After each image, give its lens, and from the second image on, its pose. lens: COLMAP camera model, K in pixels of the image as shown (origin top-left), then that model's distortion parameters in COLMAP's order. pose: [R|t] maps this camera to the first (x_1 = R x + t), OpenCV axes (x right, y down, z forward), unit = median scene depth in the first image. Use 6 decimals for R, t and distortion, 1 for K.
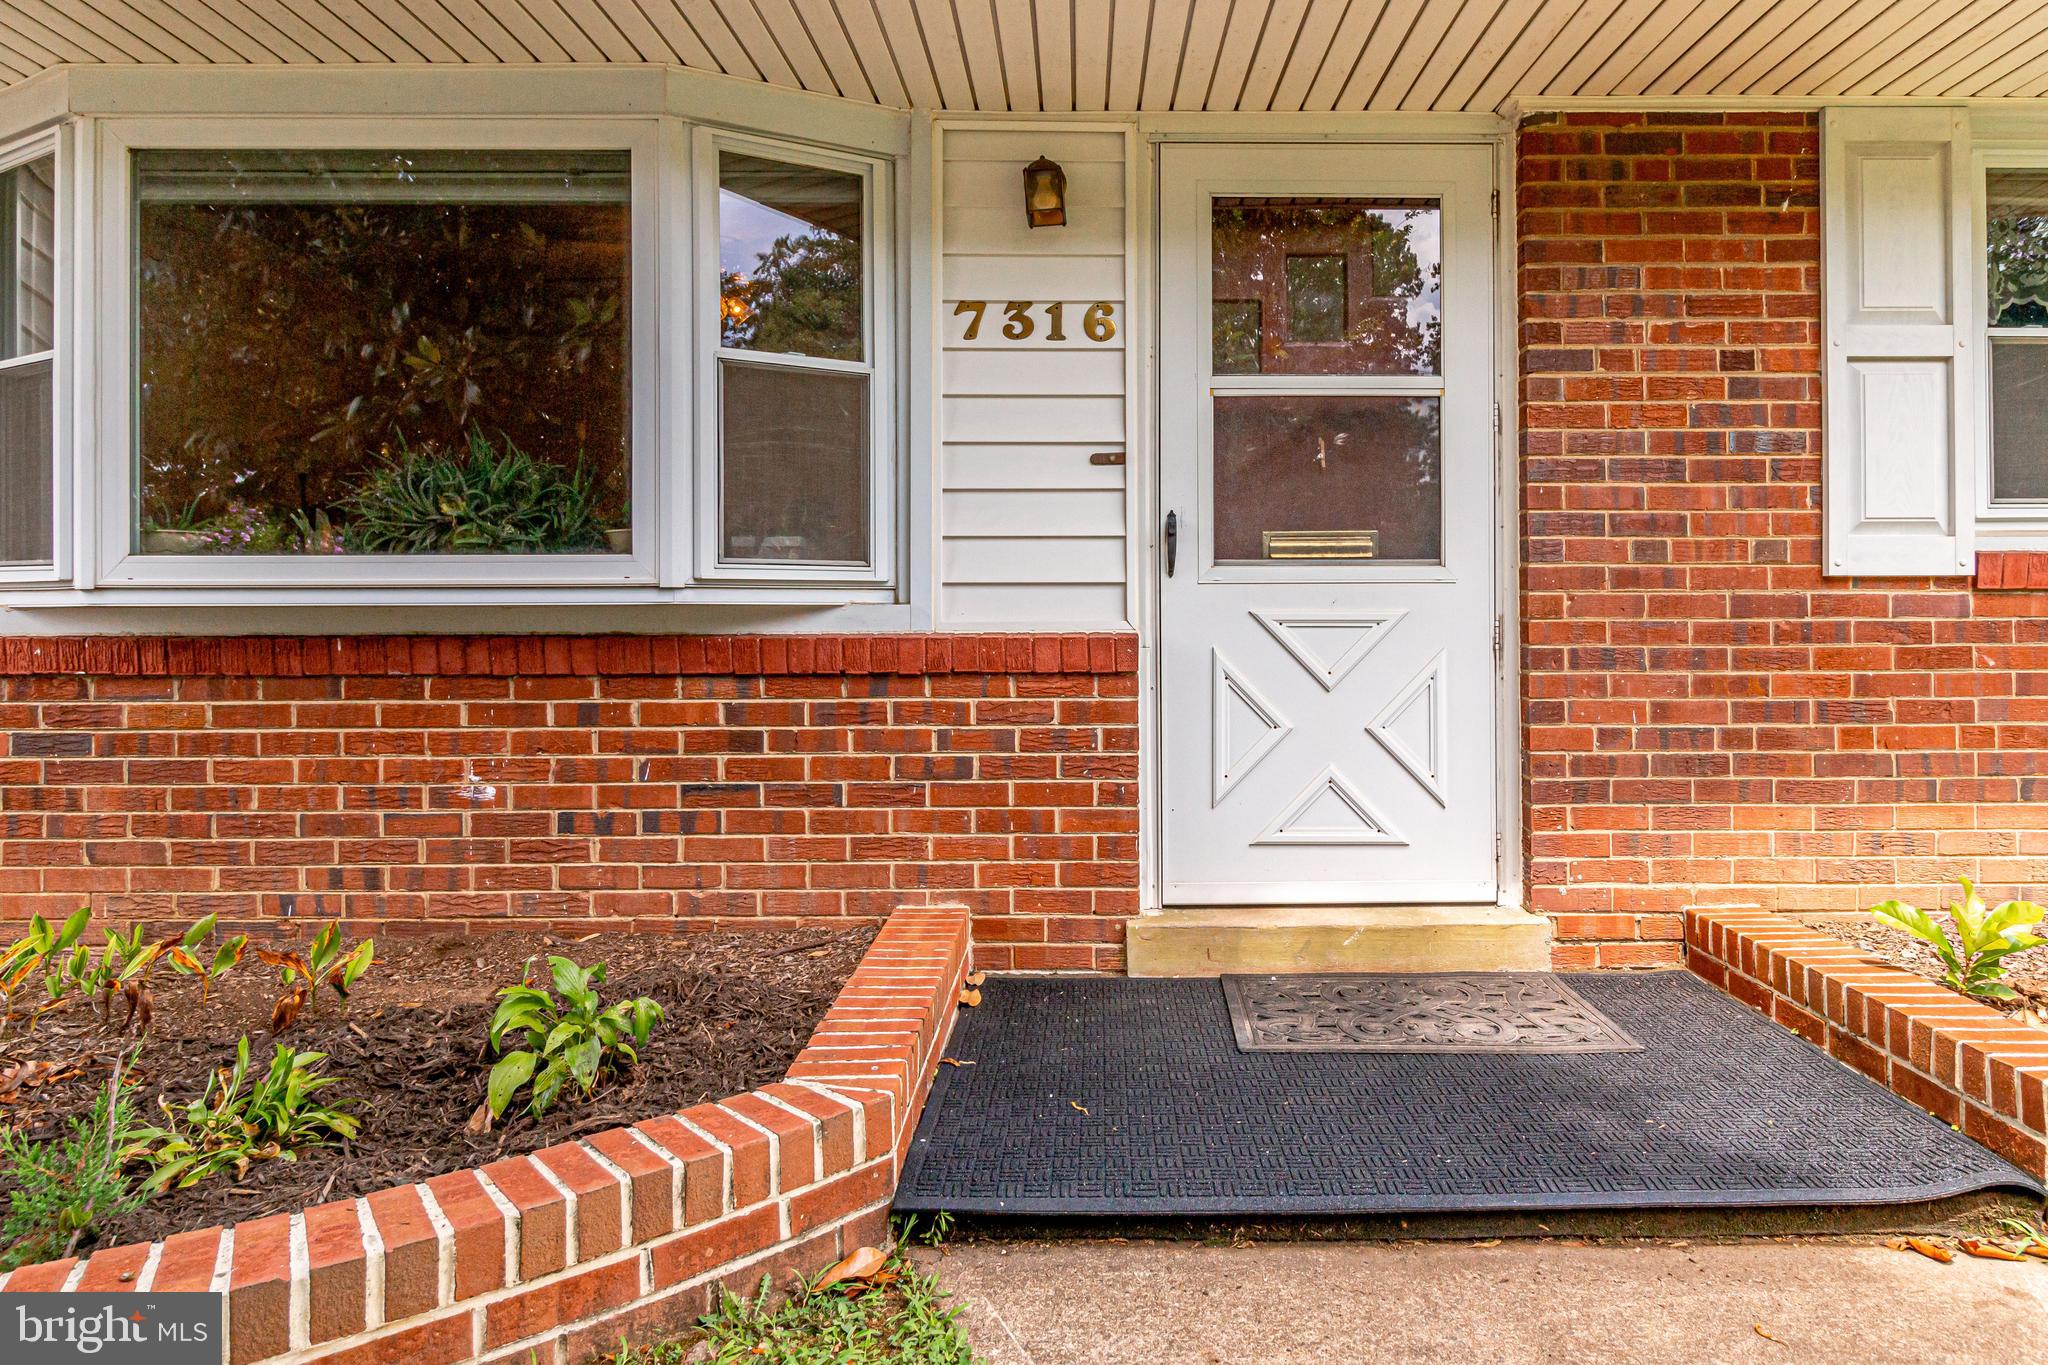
lens RADIAL K [[1201.7, 0, 1077.7], [0, 1201.7, 630.4], [0, 0, 1]] dist [0.004114, -0.003104]
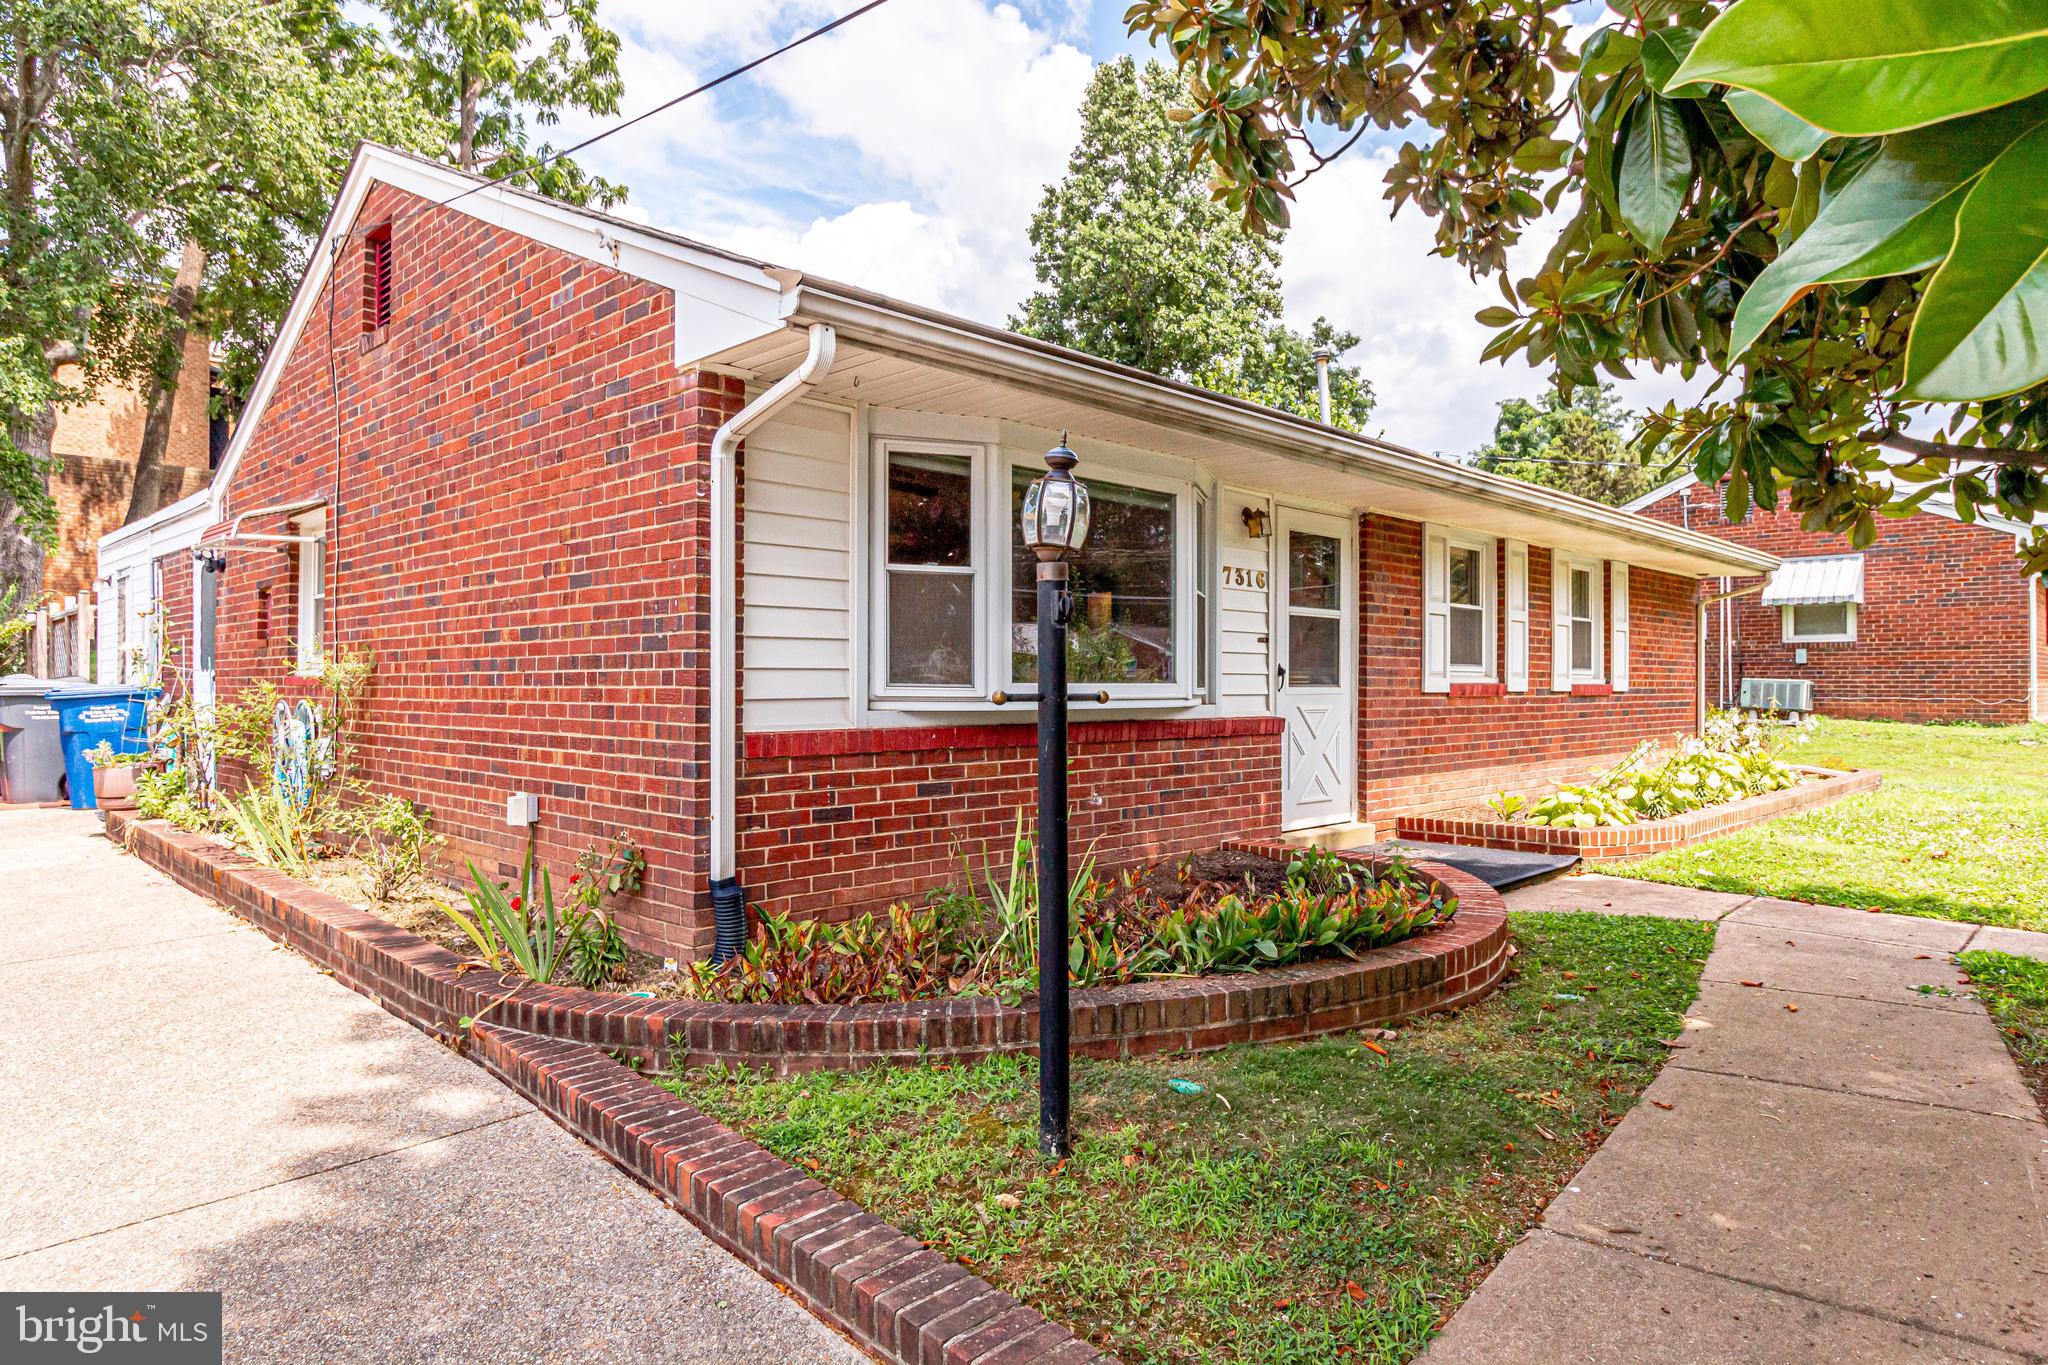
lens RADIAL K [[1201.7, 0, 1033.8], [0, 1201.7, 685.0], [0, 0, 1]] dist [0.004114, -0.003104]
pose [[0.714109, 0.004113, 0.700022, -1.943031], [-0.009902, 0.999942, 0.004227, -0.064310], [-0.699965, -0.009950, 0.714108, -0.339266]]
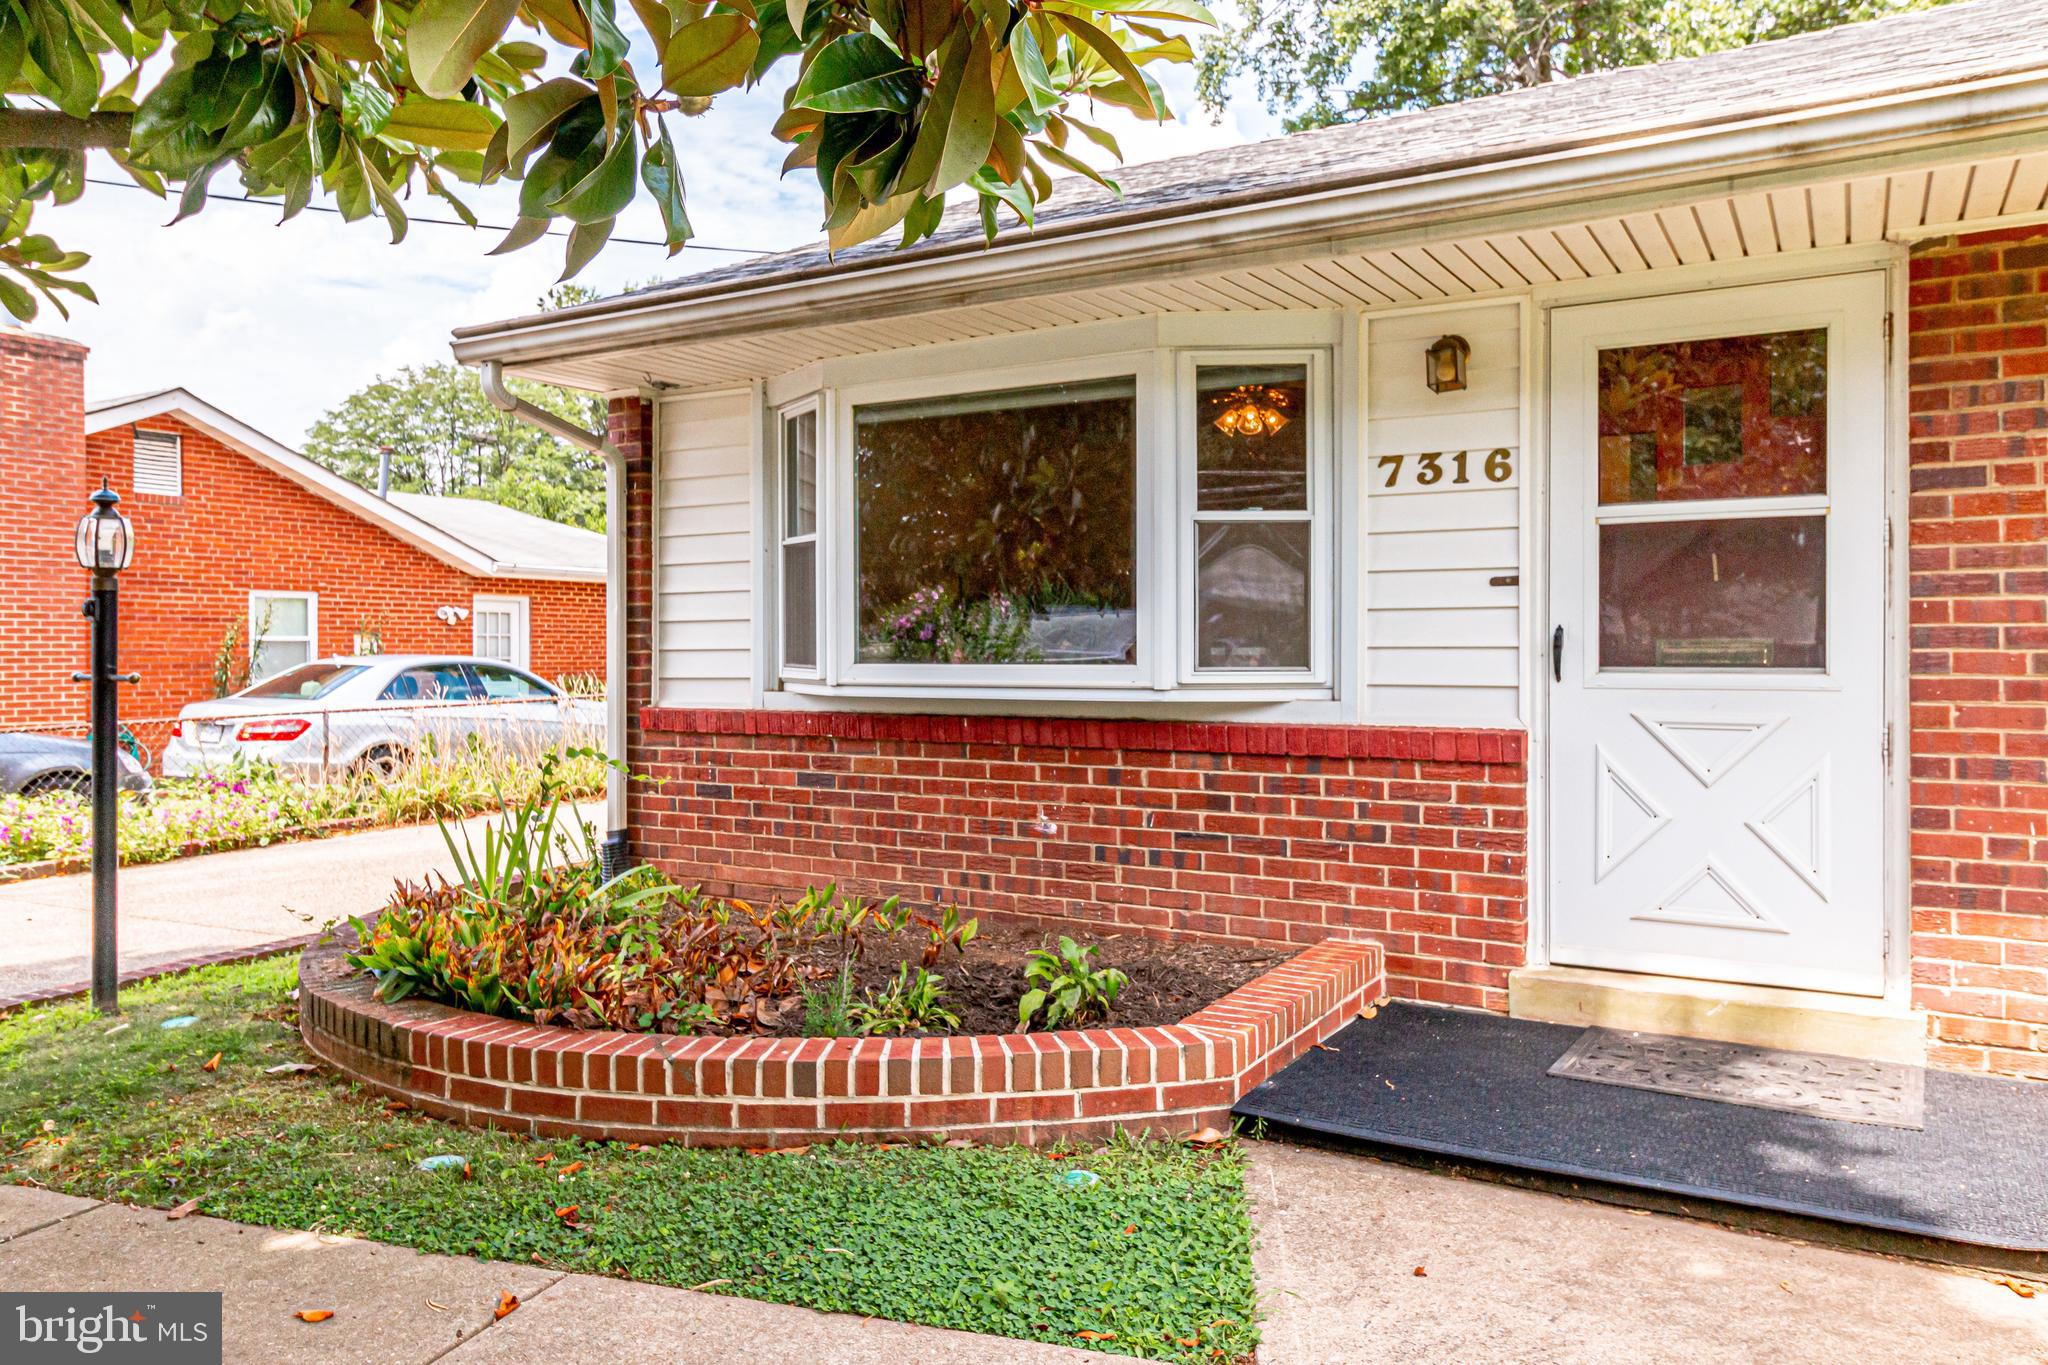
lens RADIAL K [[1464.6, 0, 1031.6], [0, 1464.6, 667.3], [0, 0, 1]] dist [0.010342, -0.002929]
pose [[0.850803, 0.007932, -0.525424, 0.399026], [0.001670, 0.999840, 0.017797, -0.086845], [0.525481, -0.016019, 0.850654, -0.486783]]
